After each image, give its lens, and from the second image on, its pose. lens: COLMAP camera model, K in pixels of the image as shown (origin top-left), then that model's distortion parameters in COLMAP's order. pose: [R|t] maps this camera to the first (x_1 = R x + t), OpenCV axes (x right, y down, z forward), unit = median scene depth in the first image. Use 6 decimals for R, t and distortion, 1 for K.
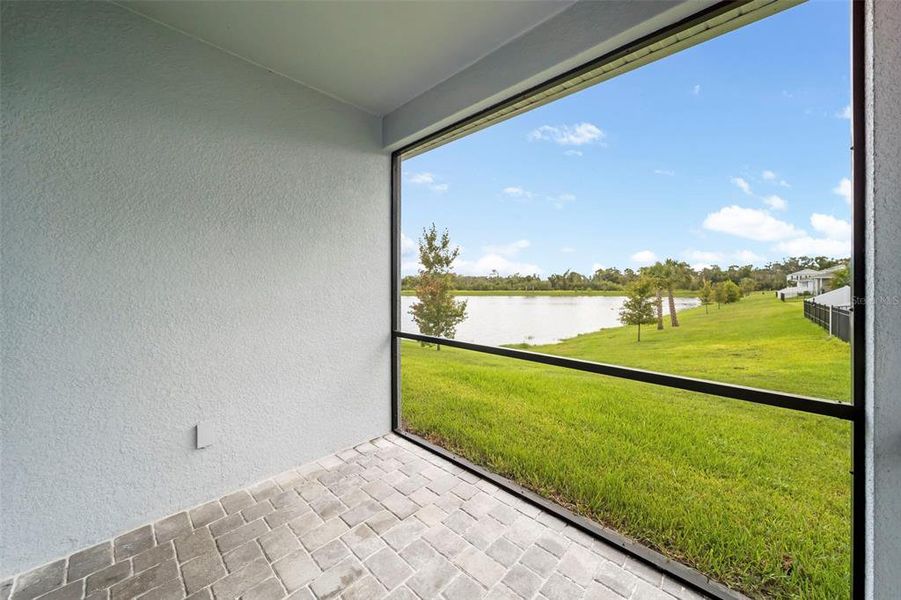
lens RADIAL K [[327.2, 0, 453.2], [0, 327.2, 283.2], [0, 0, 1]] dist [-0.000598, -0.000212]
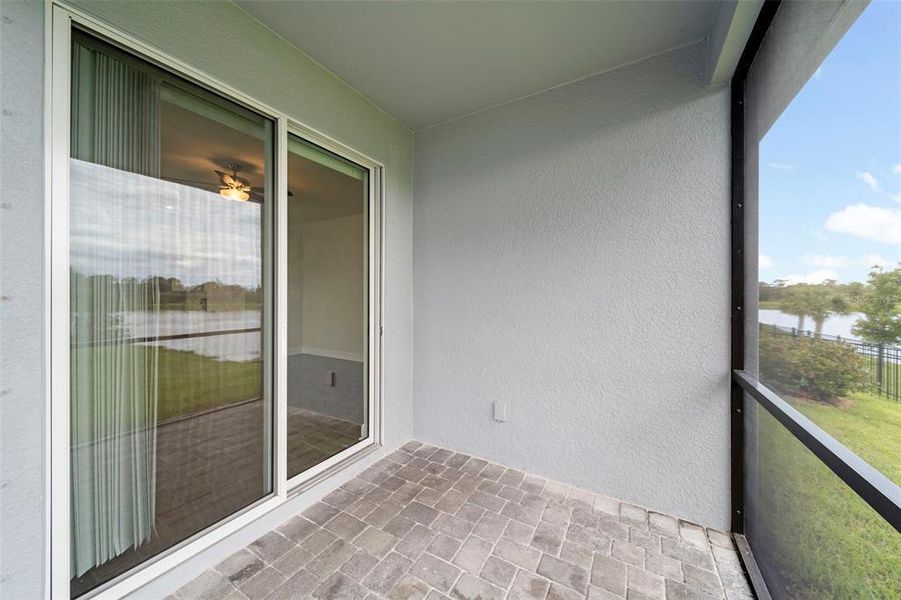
lens RADIAL K [[327.9, 0, 448.7], [0, 327.9, 289.0], [0, 0, 1]] dist [0.000665, 0.000040]
pose [[0.225096, -0.007434, -0.974308, 0.426178], [0.002166, 0.999972, -0.007129, -0.004580], [0.974334, -0.000505, 0.225106, 0.493050]]
